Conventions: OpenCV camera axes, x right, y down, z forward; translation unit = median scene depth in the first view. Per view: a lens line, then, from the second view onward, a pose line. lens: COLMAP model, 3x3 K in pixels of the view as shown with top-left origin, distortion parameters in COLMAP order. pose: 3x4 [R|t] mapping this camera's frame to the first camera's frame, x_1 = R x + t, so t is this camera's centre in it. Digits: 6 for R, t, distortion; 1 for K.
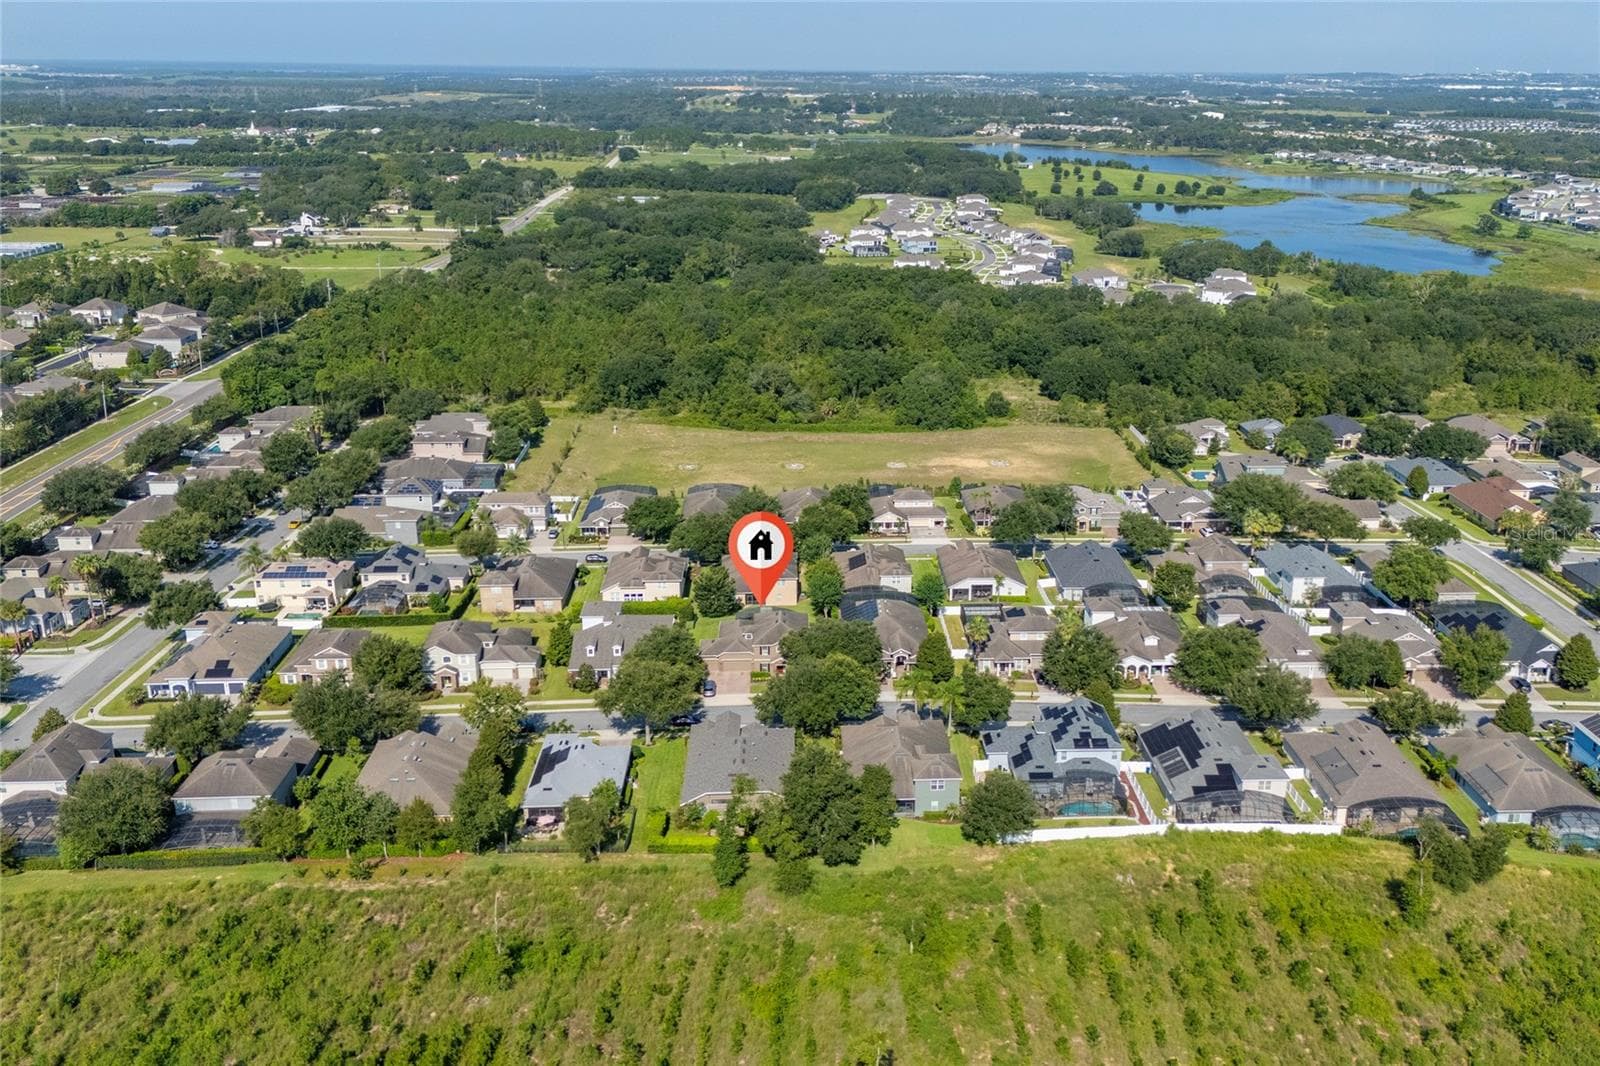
lens RADIAL K [[1408.4, 0, 848.0], [0, 1408.4, 533.5], [0, 0, 1]] dist [0.140942, -0.293478]
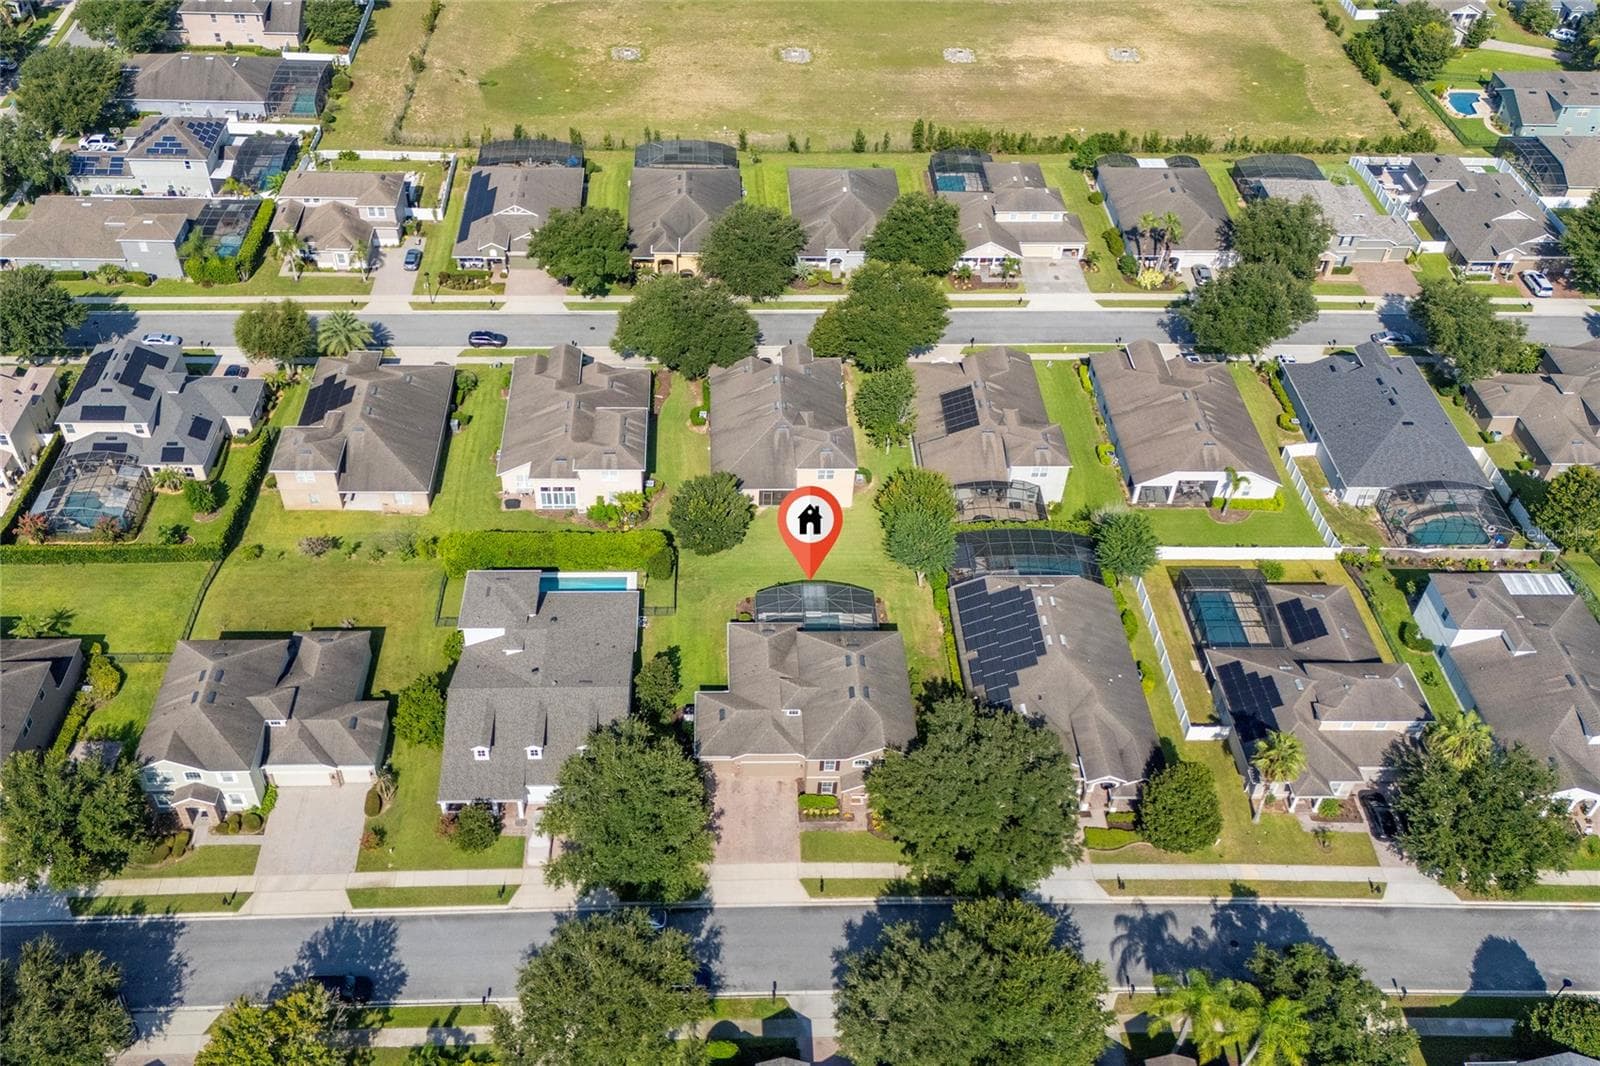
lens RADIAL K [[1383.3, 0, 742.0], [0, 1383.3, 535.8], [0, 0, 1]] dist [0.080527, -0.101580]
pose [[0.999650, 0.025511, -0.007040, -0.051842], [-0.020181, 0.906922, 0.420814, -0.114071], [0.017120, -0.420525, 0.907120, 0.346262]]
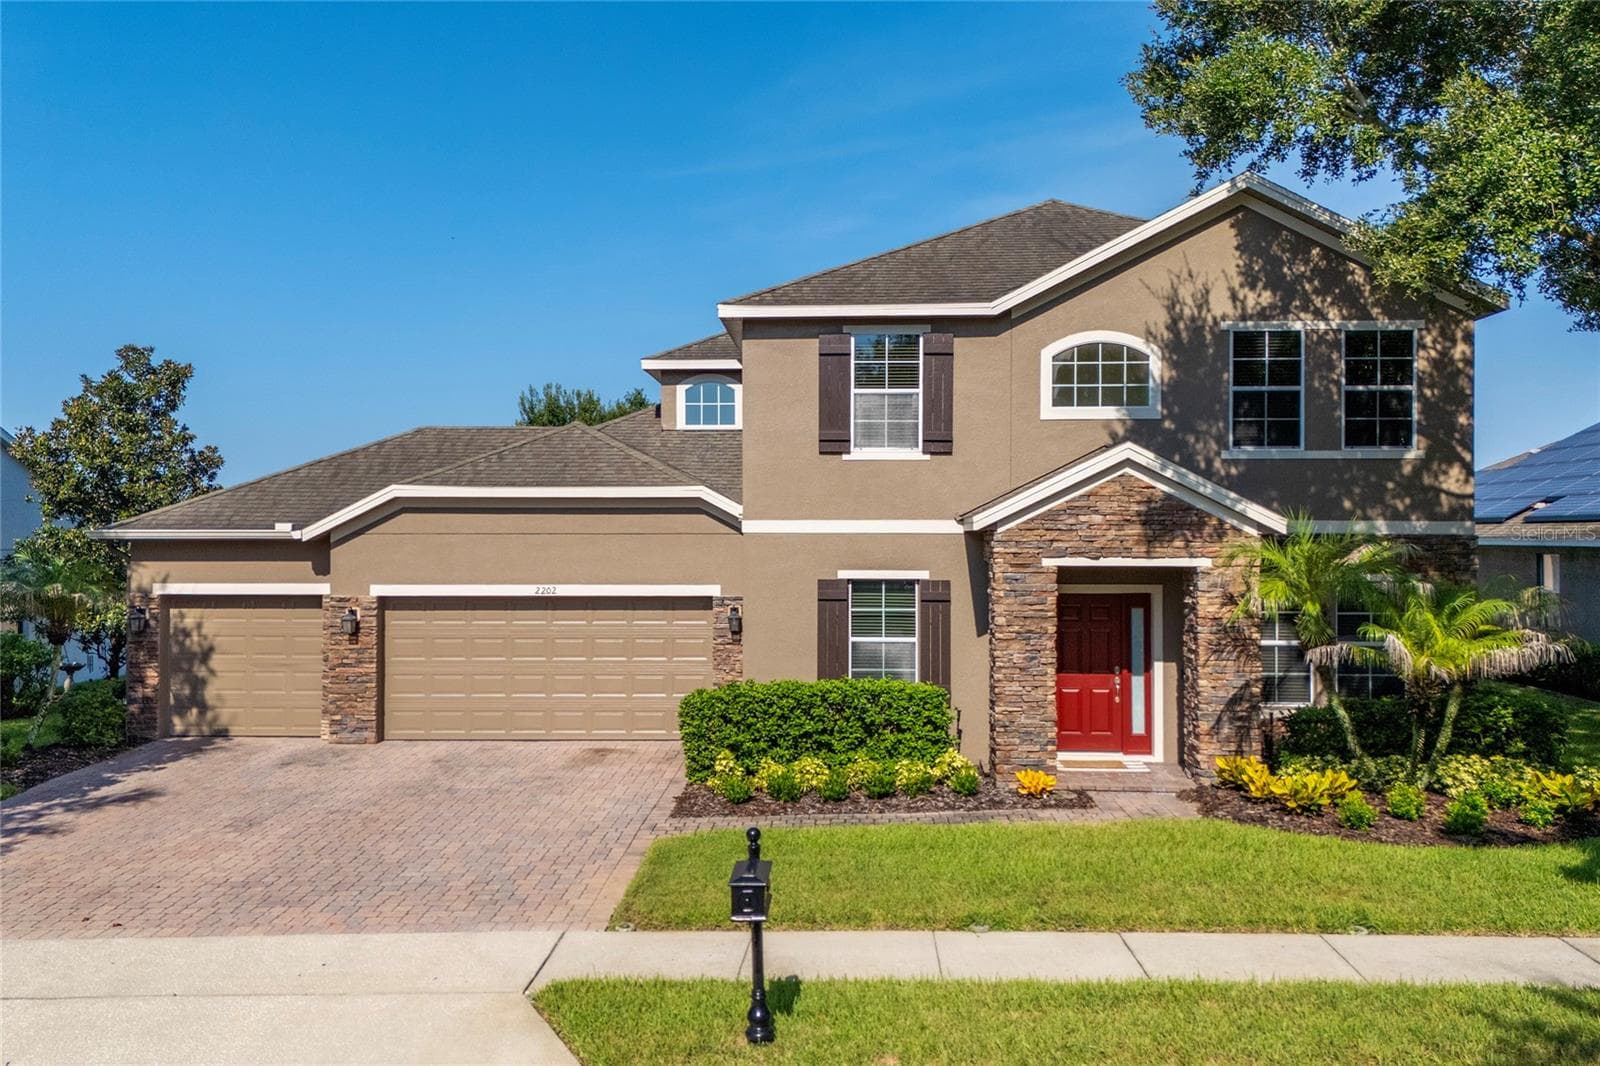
lens RADIAL K [[1429.2, 0, 807.4], [0, 1429.2, 529.8], [0, 0, 1]] dist [0.095695, -0.140982]
pose [[0.997358, 0.002077, -0.072607, -0.033824], [-0.024233, 0.951837, -0.305646, 0.066318], [0.068475, 0.306599, 0.949373, 0.544963]]
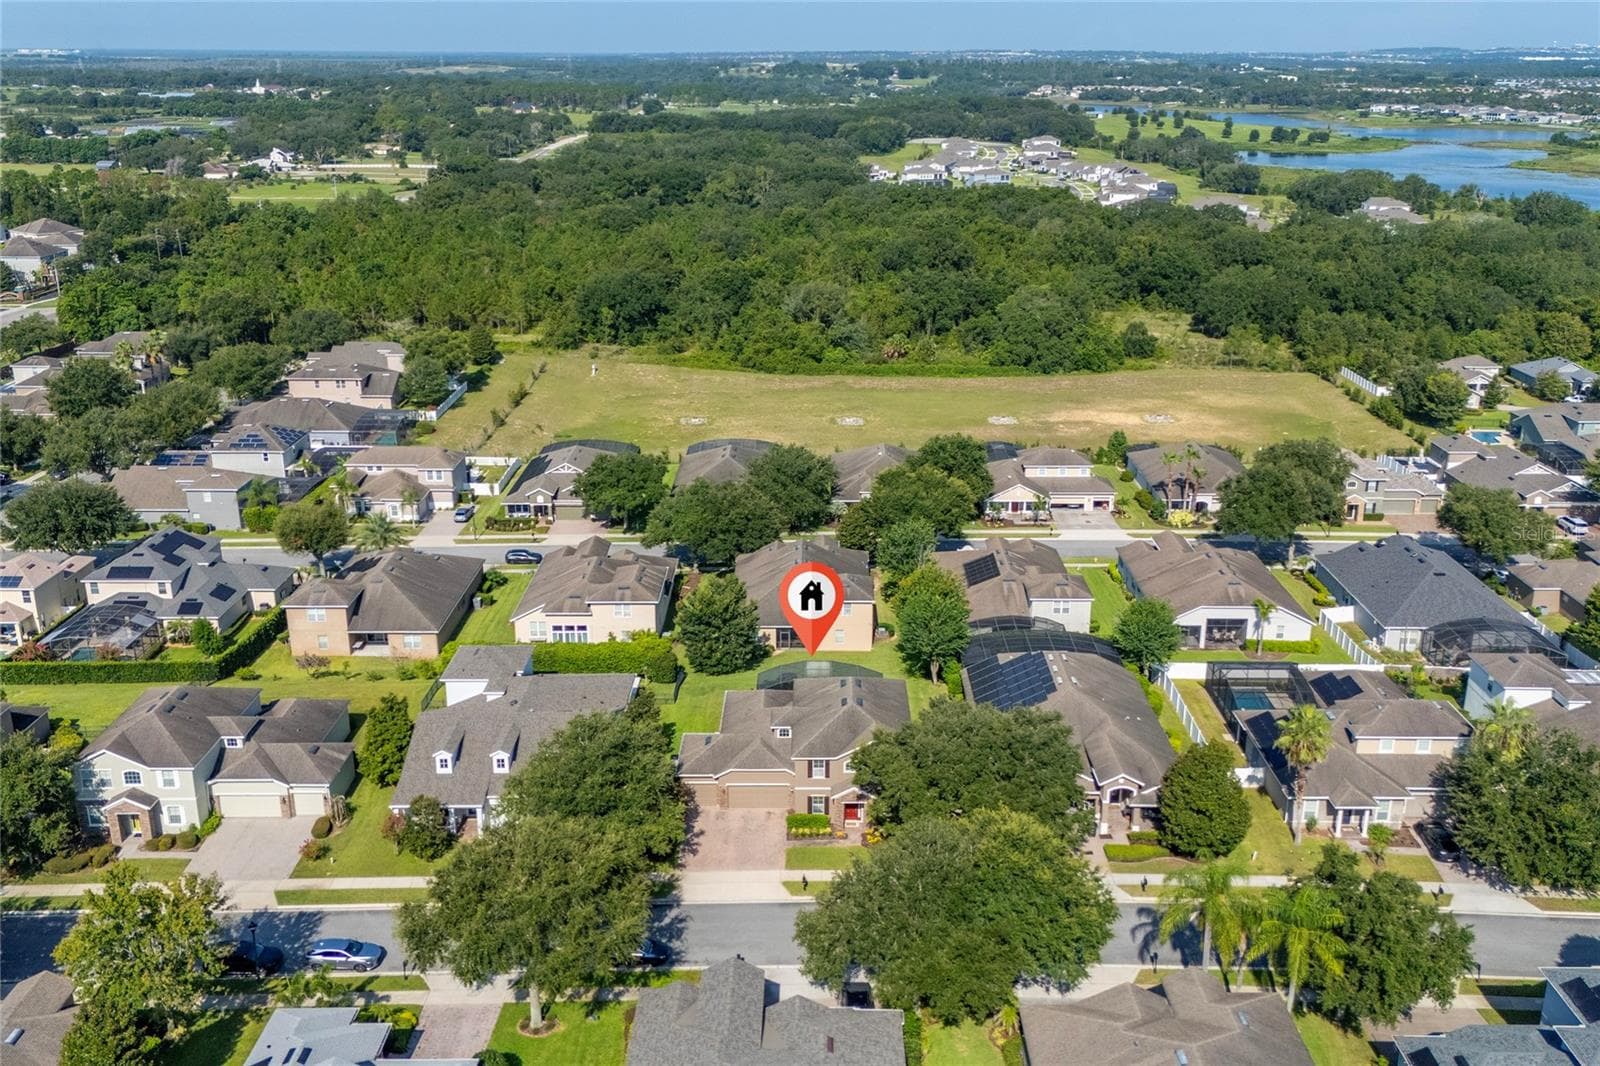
lens RADIAL K [[1429.2, 0, 807.4], [0, 1429.2, 529.8], [0, 0, 1]] dist [0.095695, -0.140982]
pose [[0.998683, 0.012254, -0.049820, -0.023725], [-0.012109, 0.999922, 0.003220, 0.002389], [0.049856, -0.002612, 0.998753, 0.314442]]
